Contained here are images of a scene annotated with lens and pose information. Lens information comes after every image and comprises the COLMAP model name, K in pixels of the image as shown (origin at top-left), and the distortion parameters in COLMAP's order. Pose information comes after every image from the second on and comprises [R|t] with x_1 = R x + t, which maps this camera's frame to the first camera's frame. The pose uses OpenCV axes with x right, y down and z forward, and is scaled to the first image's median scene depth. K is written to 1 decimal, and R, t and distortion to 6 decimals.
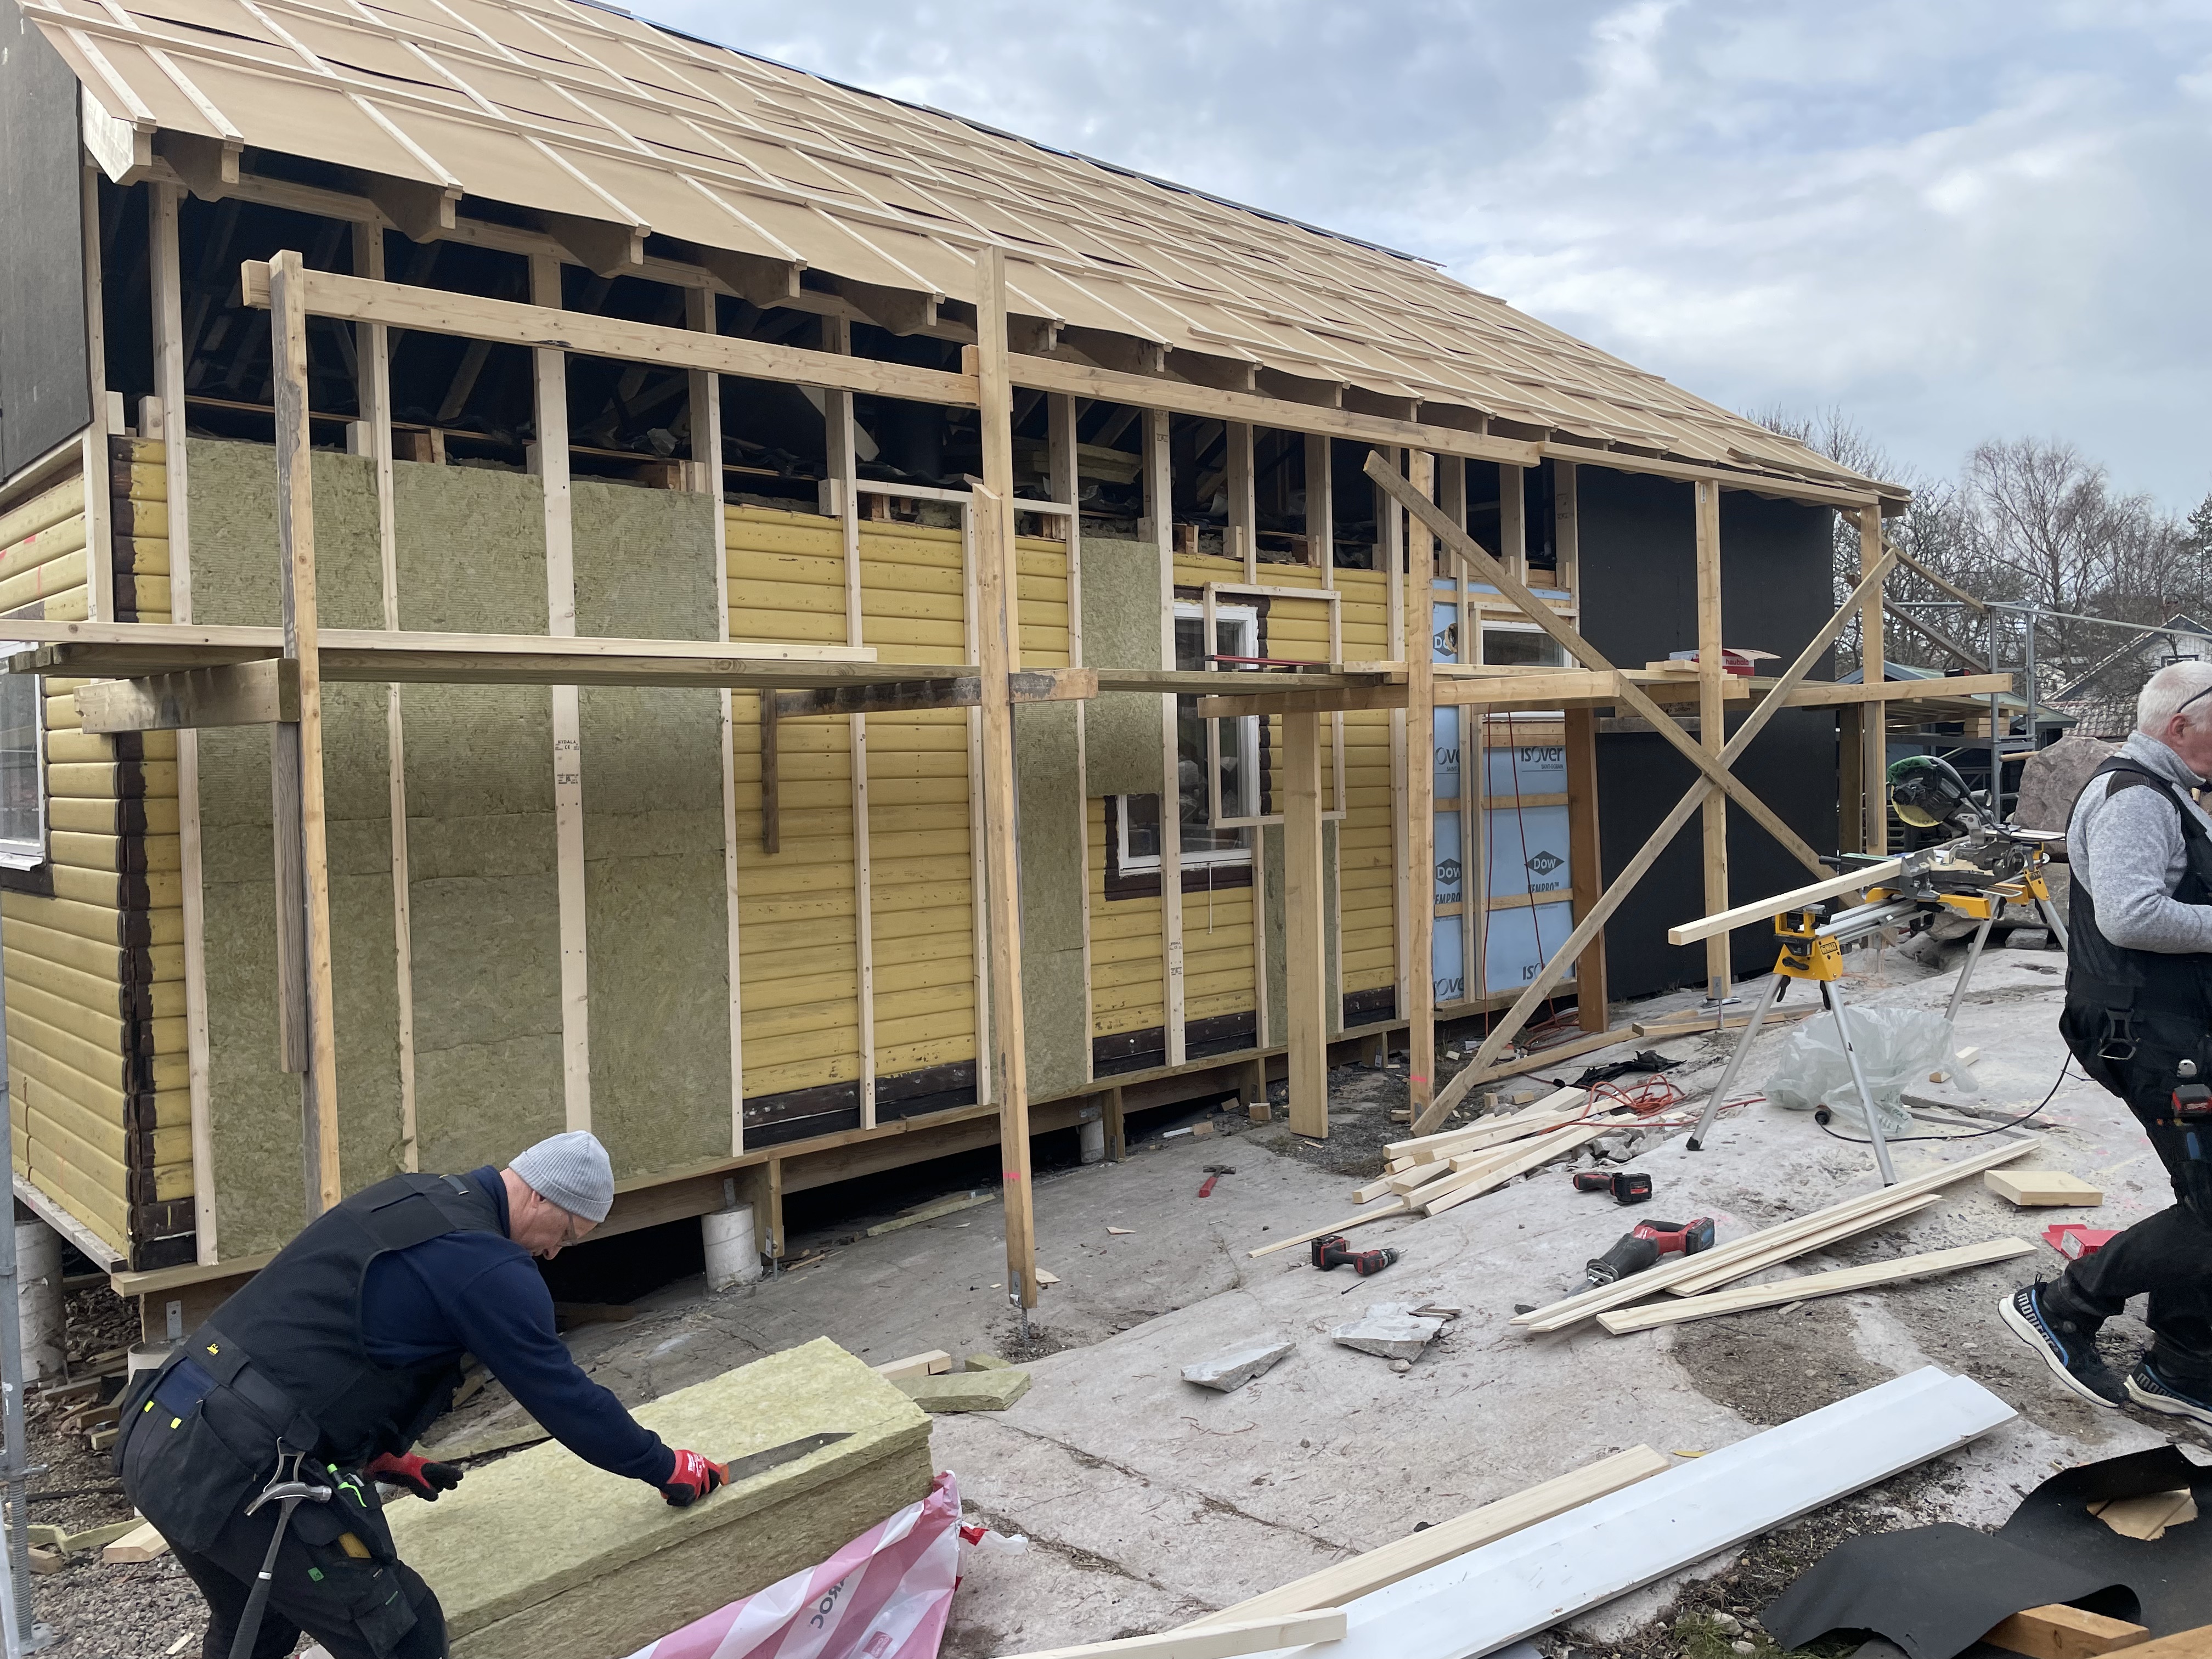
lens RADIAL K [[1684.6, 0, 1104.7], [0, 1684.6, 821.3], [0, 0, 1]] dist [0.051471, -0.046038]
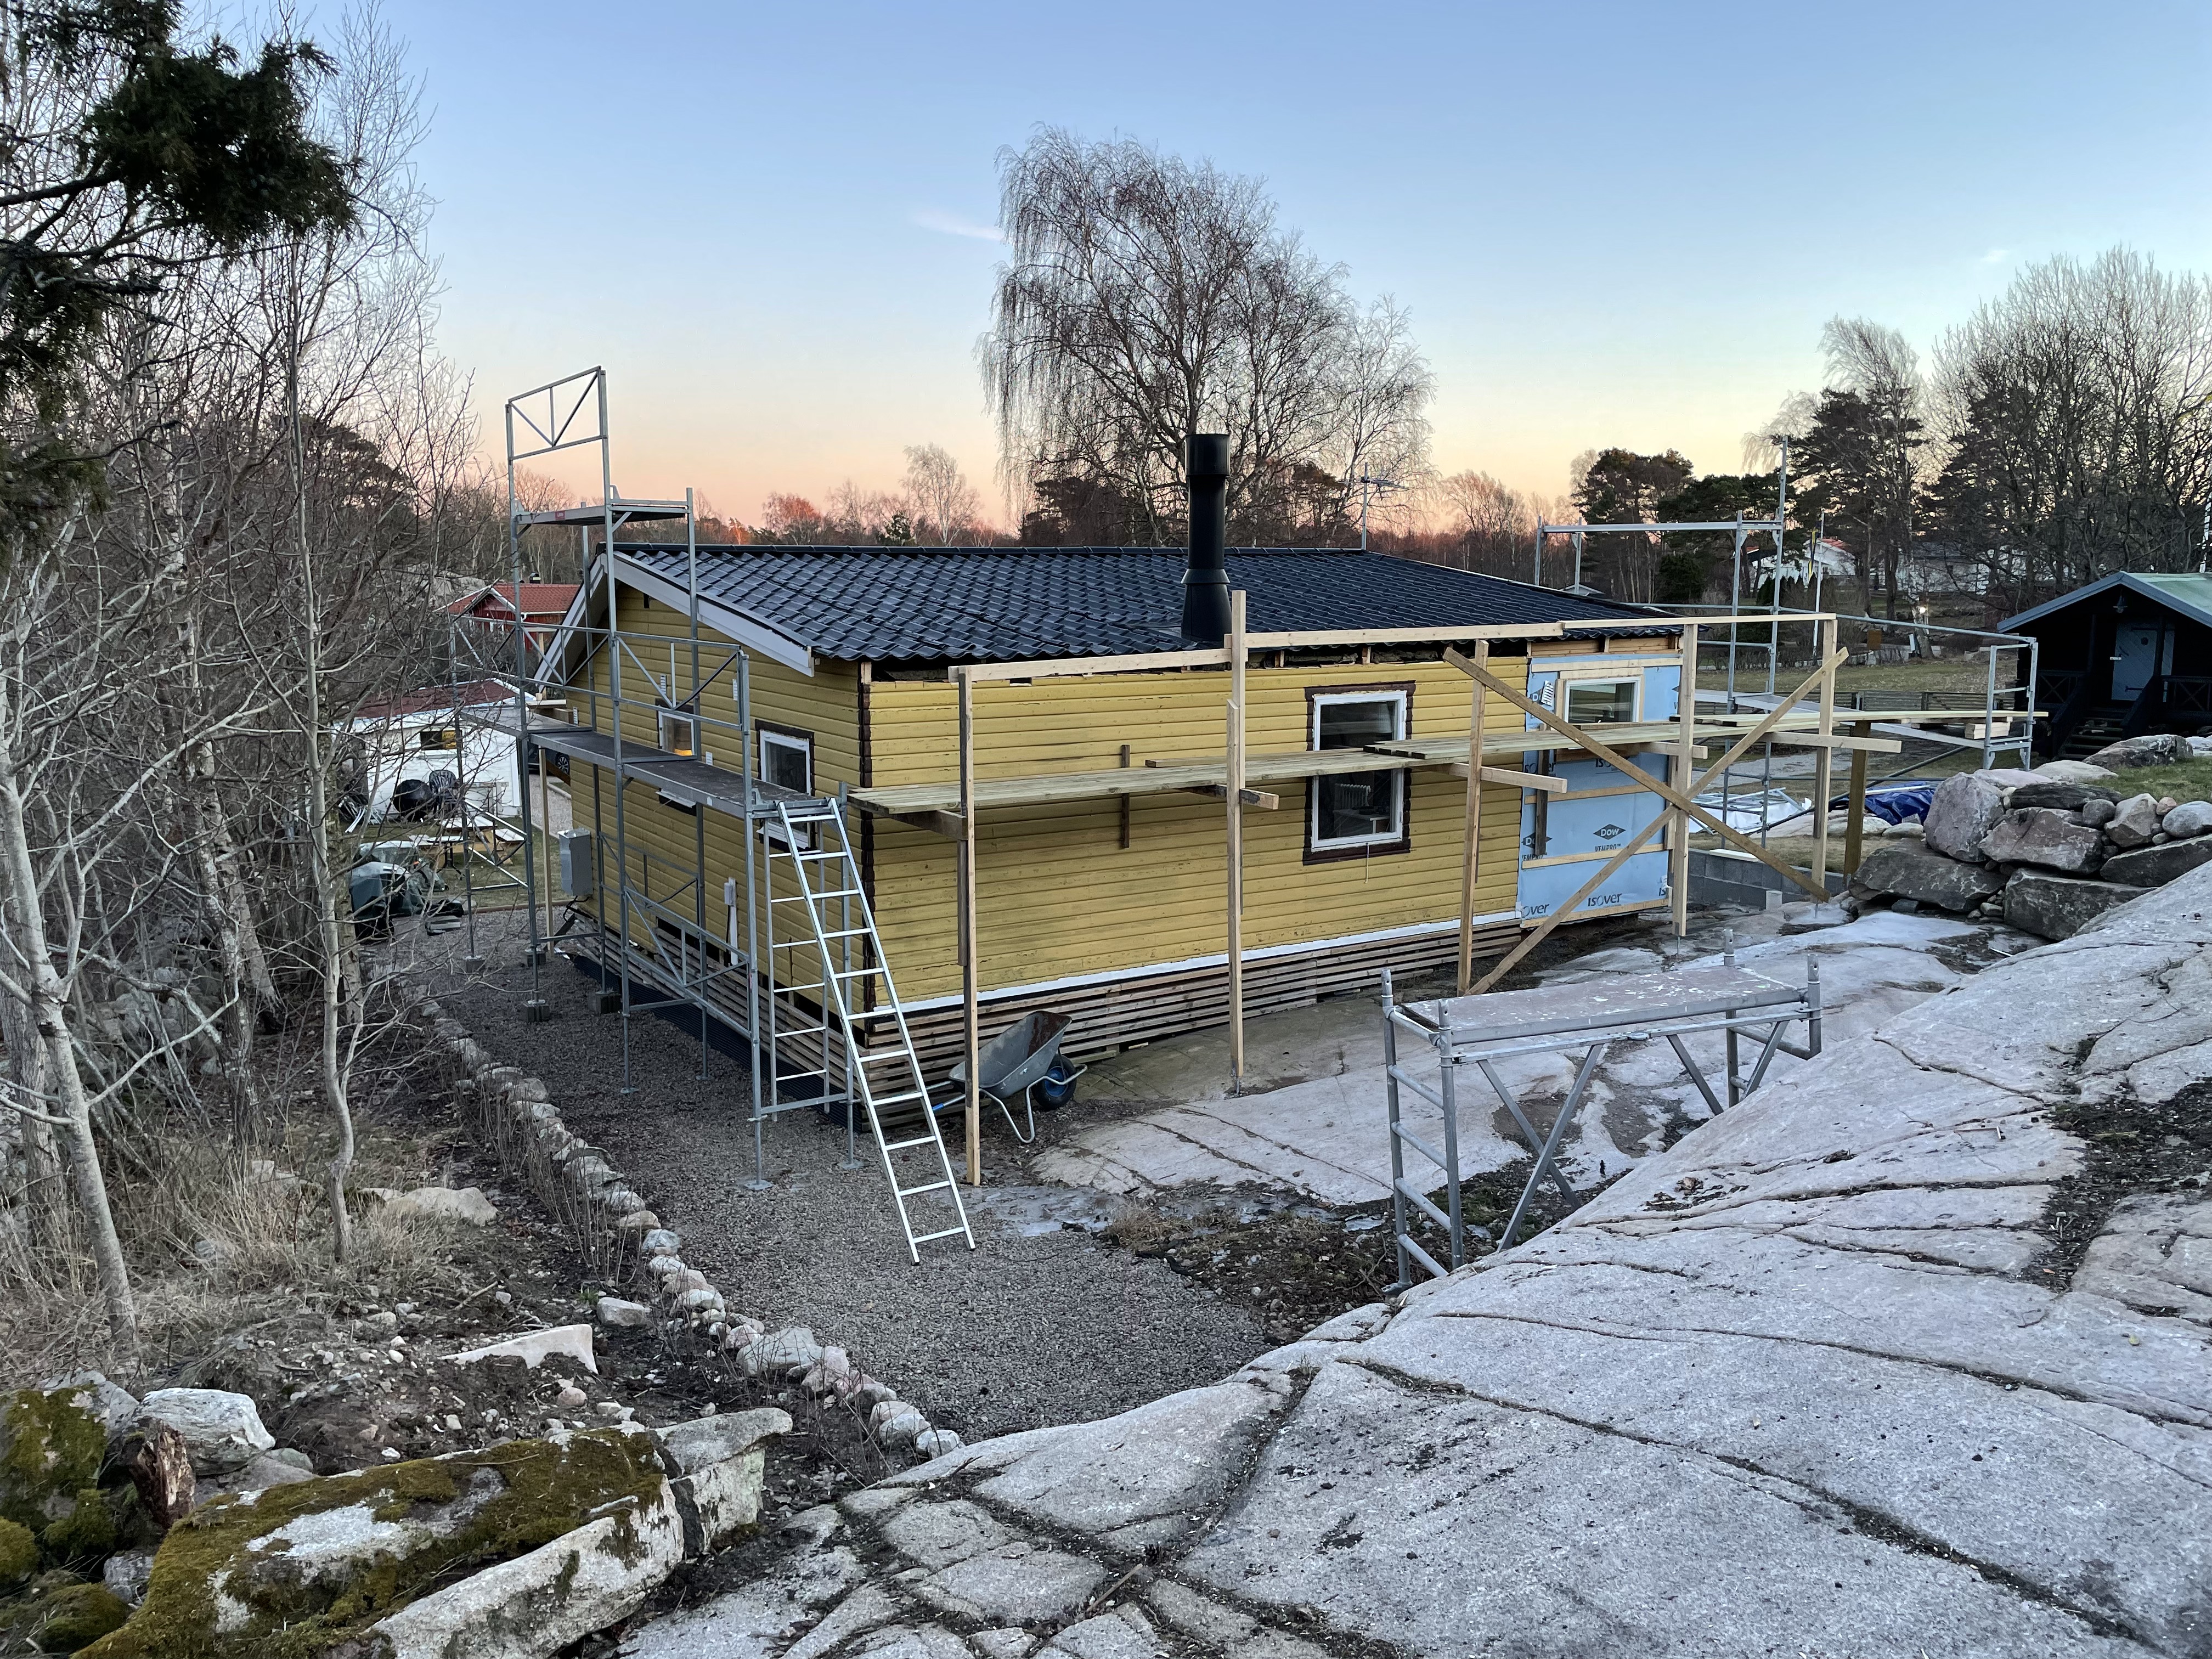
lens RADIAL K [[1684.6, 0, 1109.0], [0, 1684.6, 830.4], [0, 0, 1]] dist [0.051471, -0.046038]
pose [[0.980472, 0.048559, -0.190569, 0.138106], [-0.026074, 0.992579, 0.118772, -0.197010], [0.194922, -0.111484, 0.974462, -0.796299]]
